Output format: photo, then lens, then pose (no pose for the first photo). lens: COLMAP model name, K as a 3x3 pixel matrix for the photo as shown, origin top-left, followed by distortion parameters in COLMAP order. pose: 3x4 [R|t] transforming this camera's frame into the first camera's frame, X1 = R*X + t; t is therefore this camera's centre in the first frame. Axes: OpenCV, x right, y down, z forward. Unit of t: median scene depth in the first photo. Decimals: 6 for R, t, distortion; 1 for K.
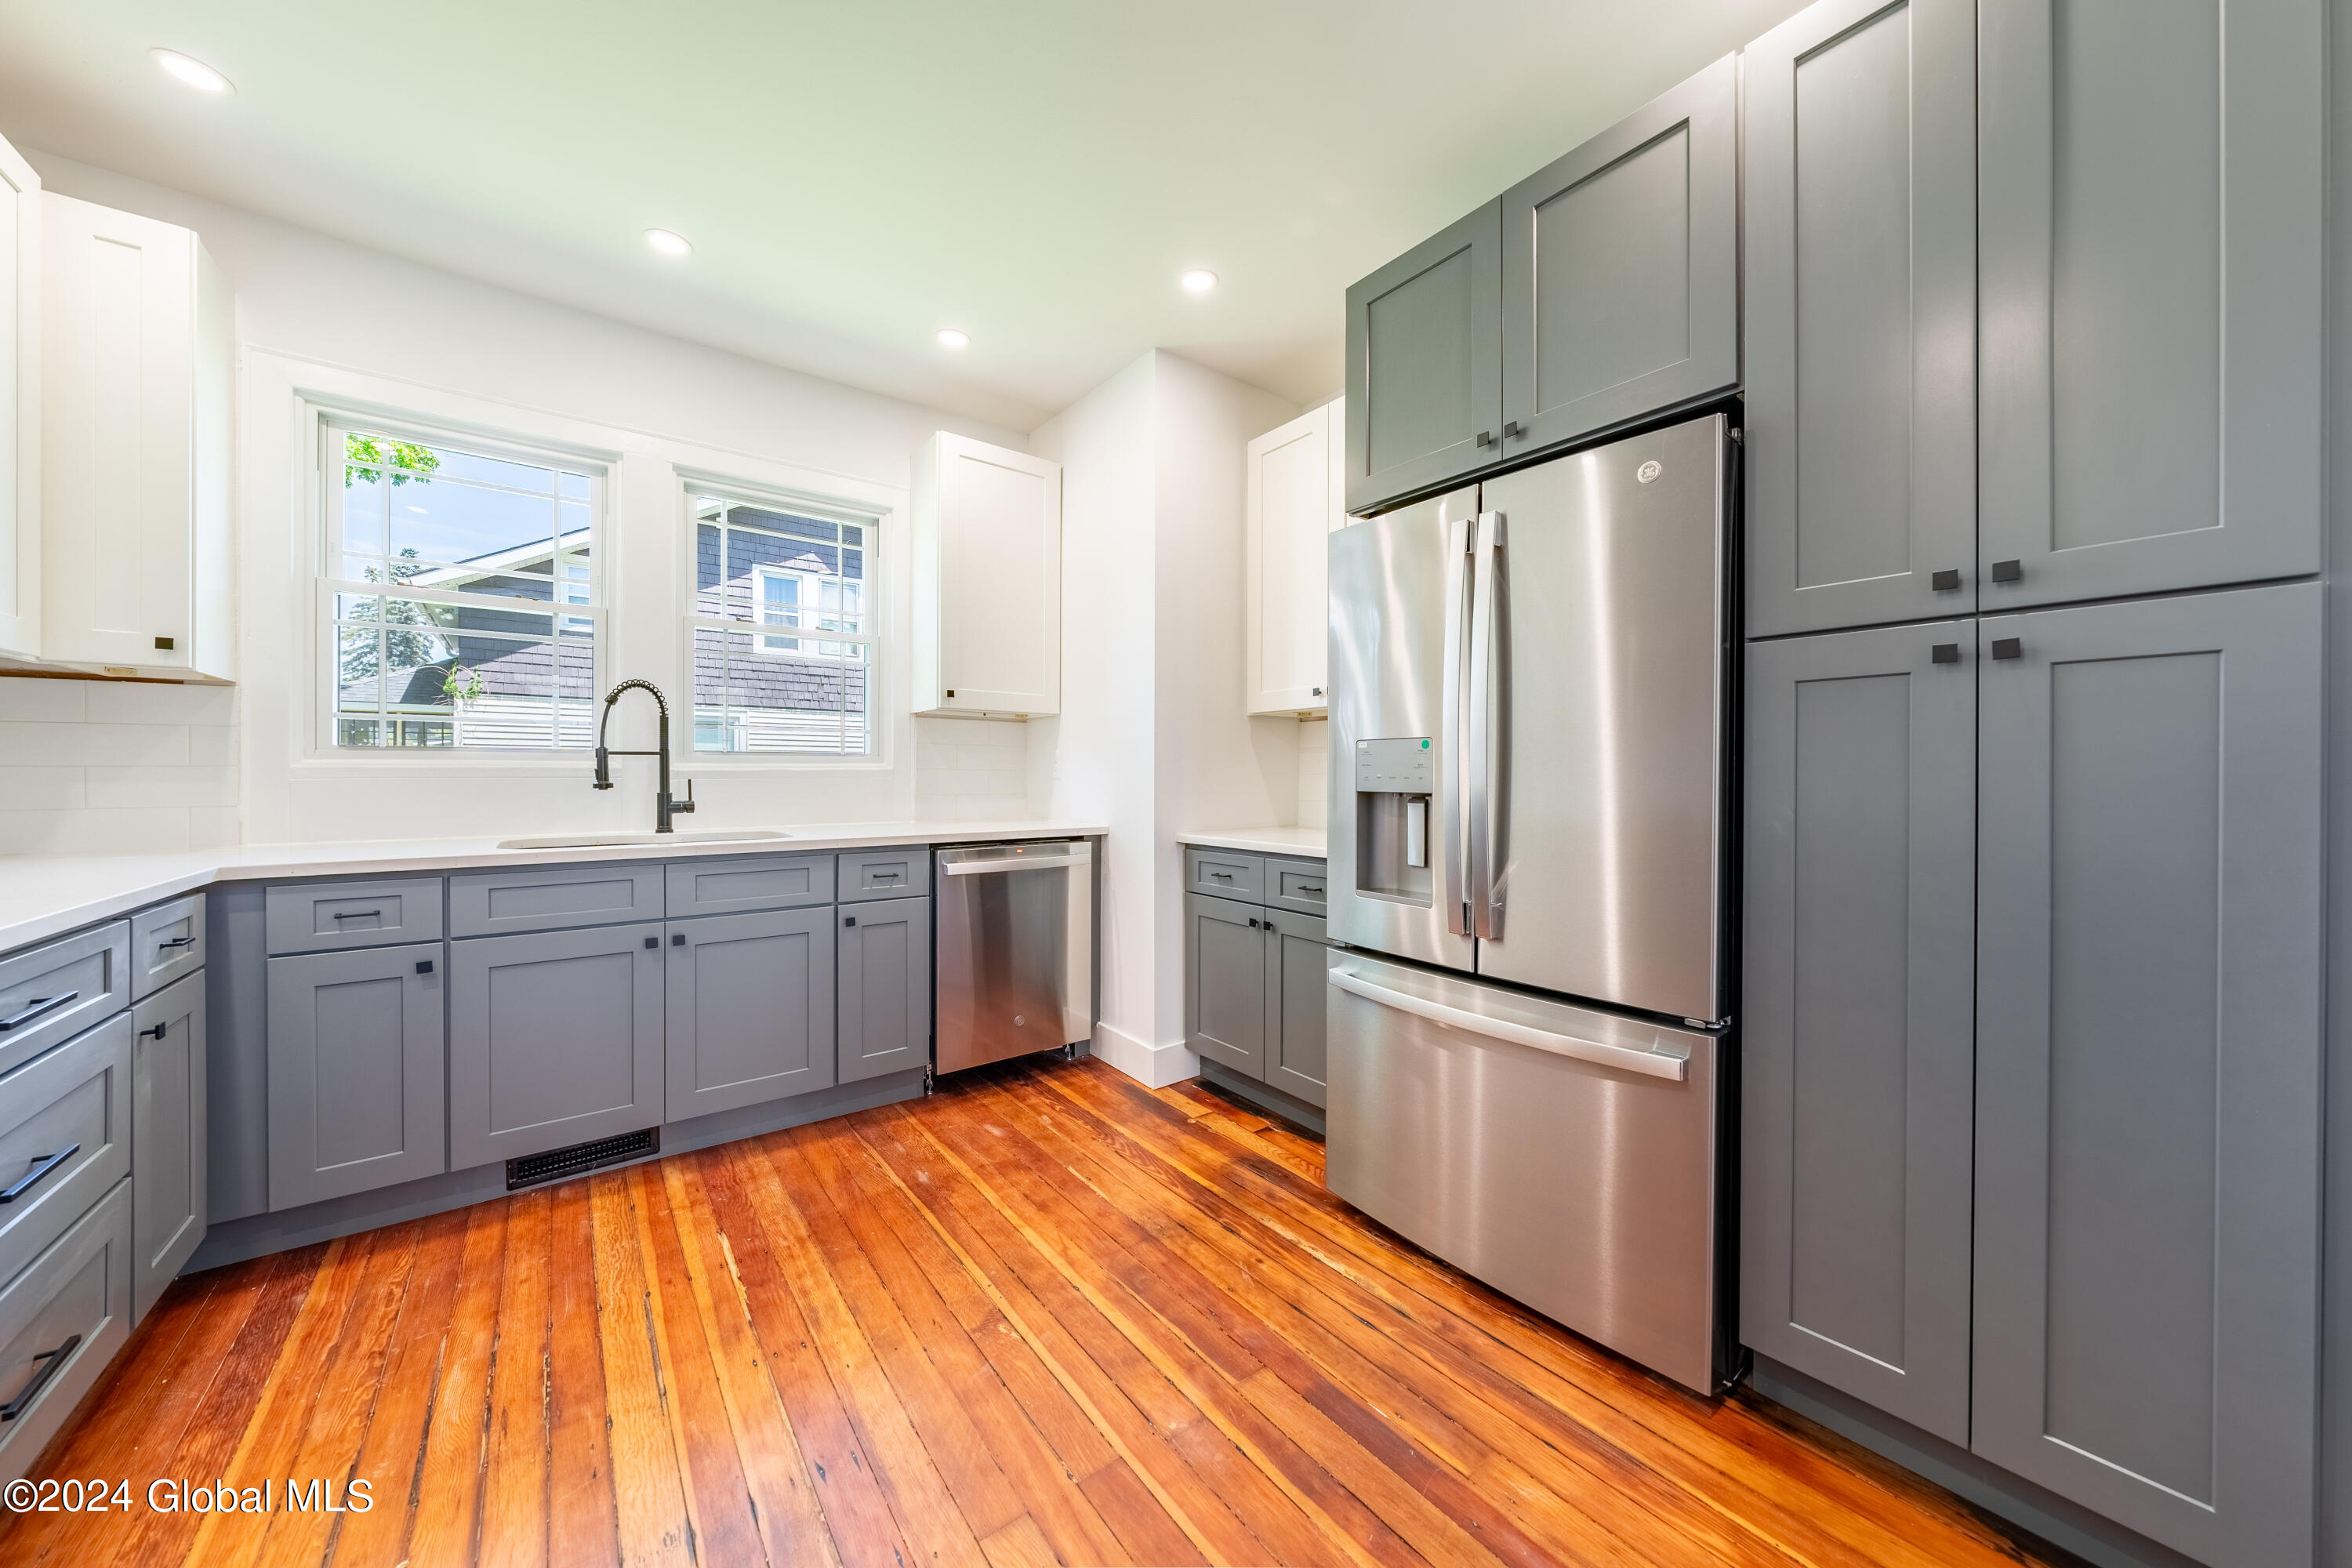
lens RADIAL K [[826.9, 0, 1183.1], [0, 826.9, 778.5], [0, 0, 1]] dist [0.000259, -0.000391]
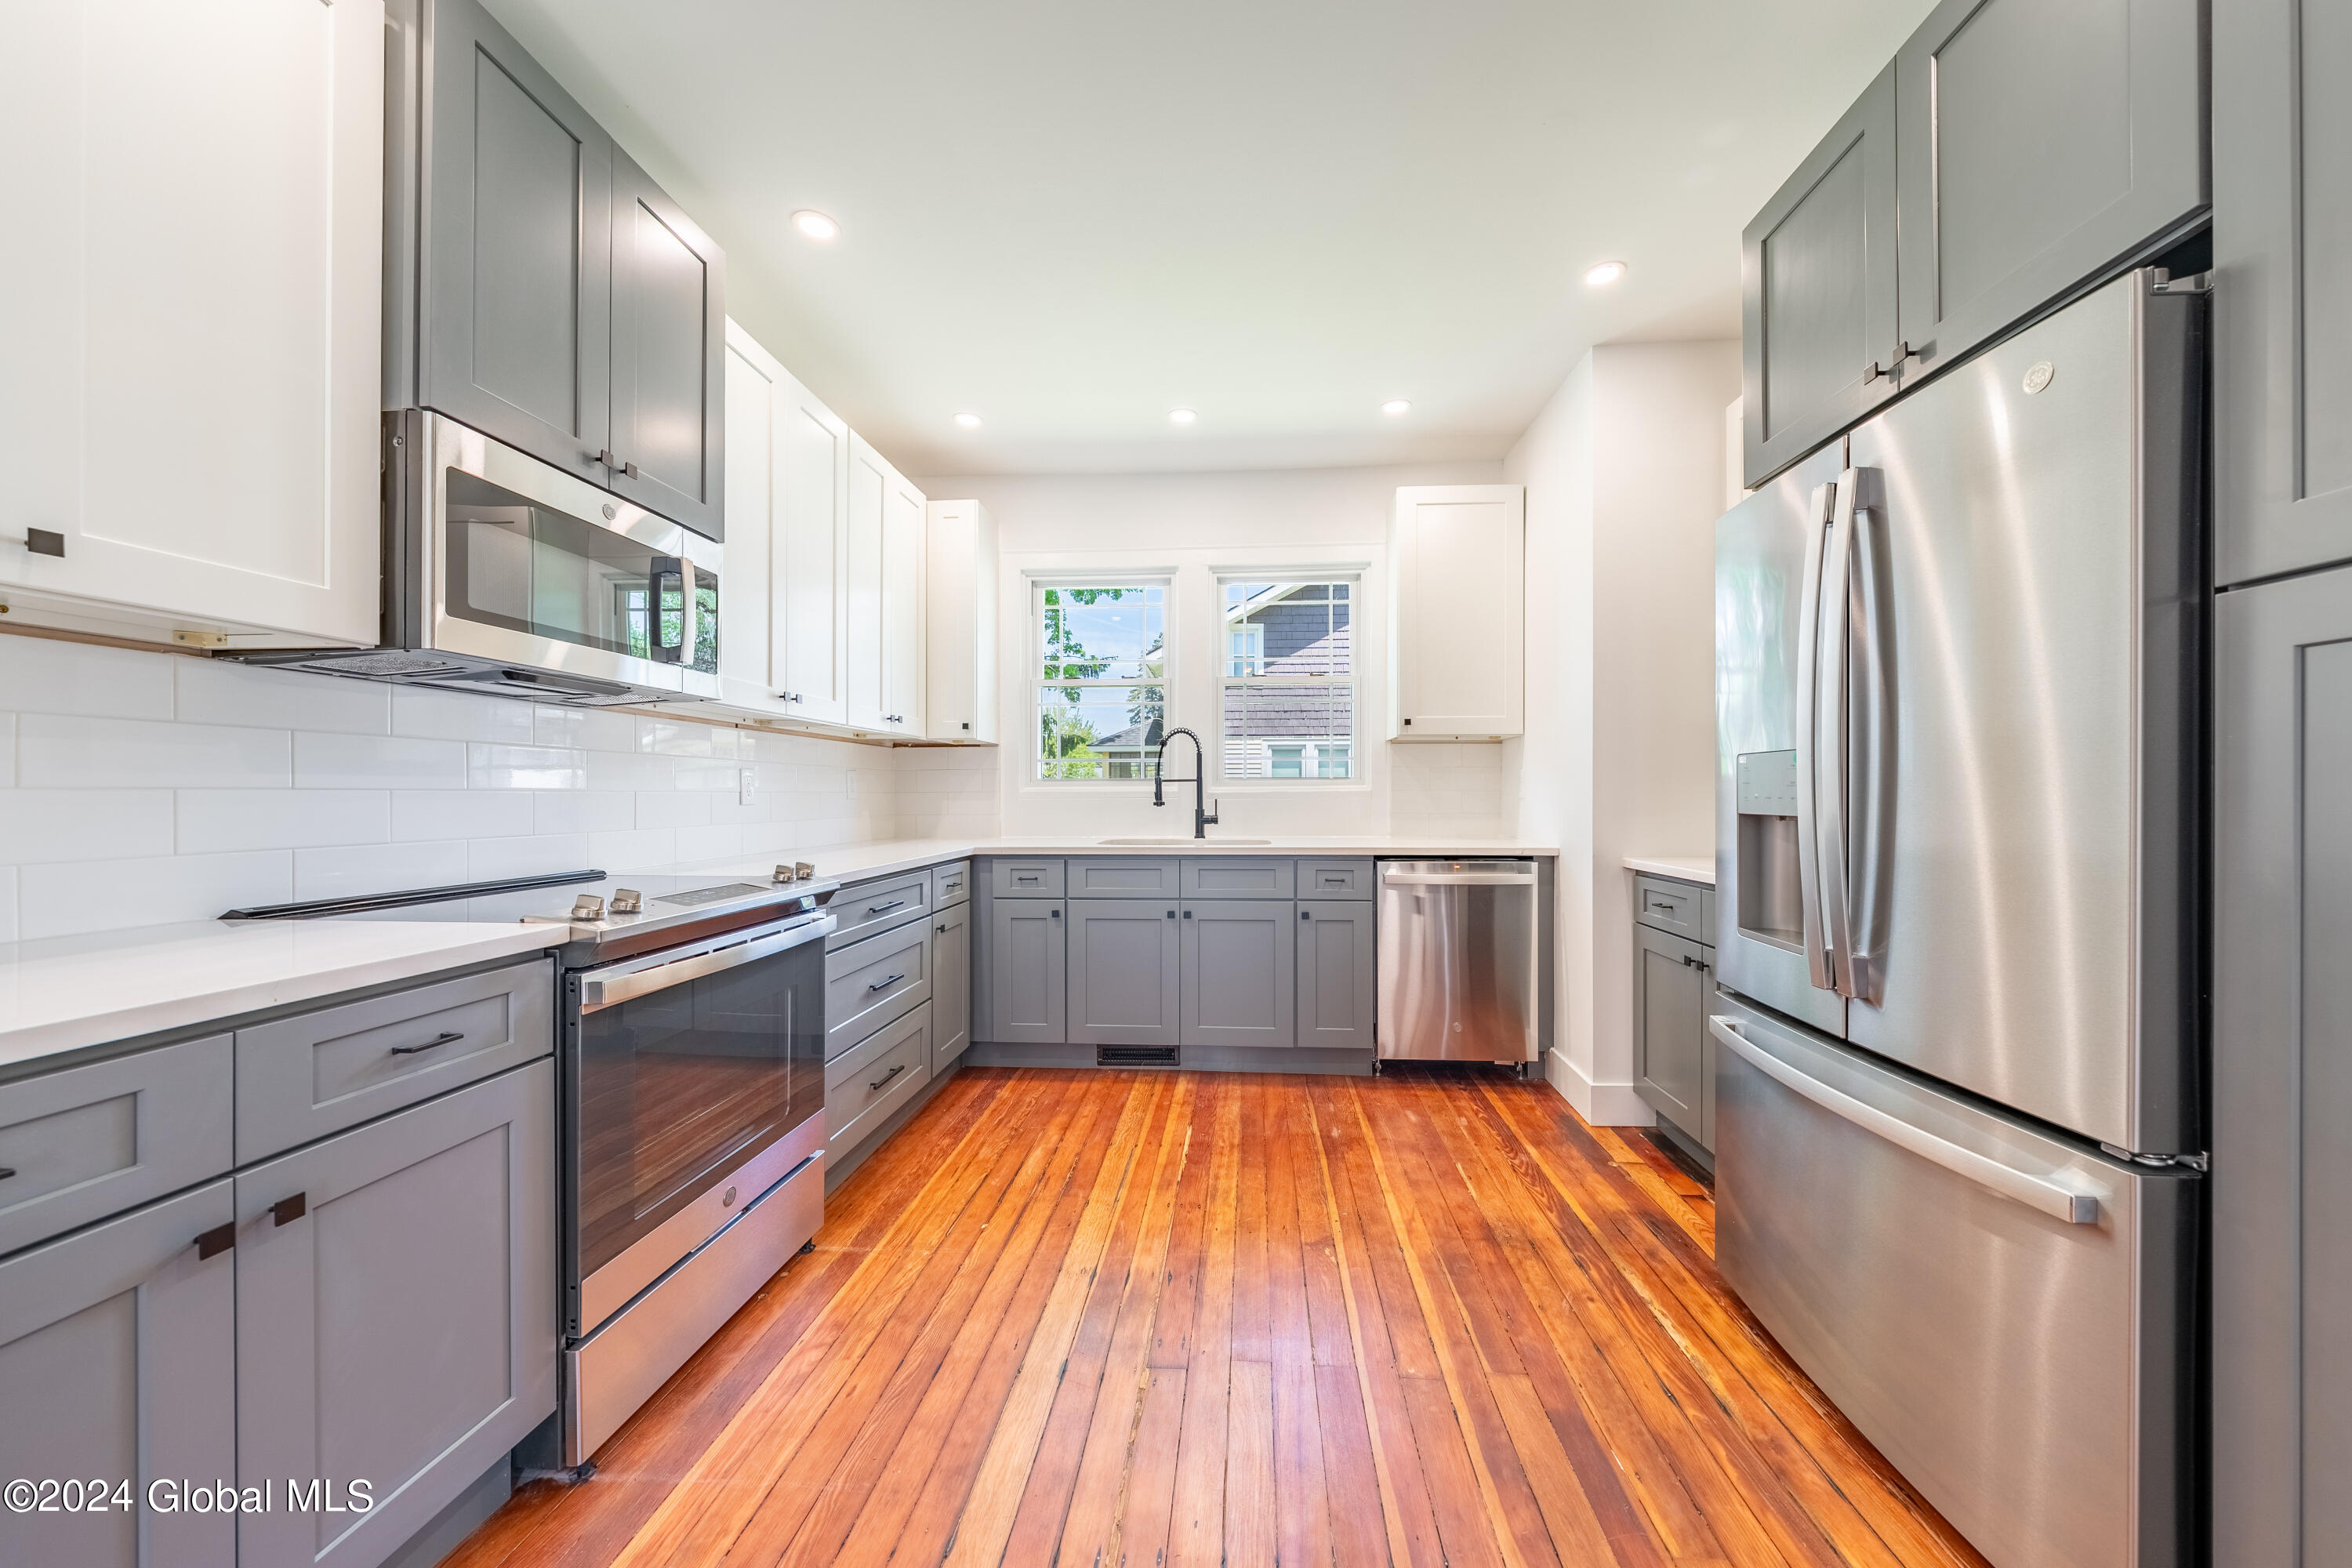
lens RADIAL K [[826.9, 0, 1167.7], [0, 826.9, 794.4], [0, 0, 1]] dist [0.000259, -0.000391]
pose [[0.726783, -0.003042, -0.686860, 0.372022], [0.000462, 0.999992, -0.003941, -0.001739], [0.686867, 0.002547, 0.726779, -0.038664]]
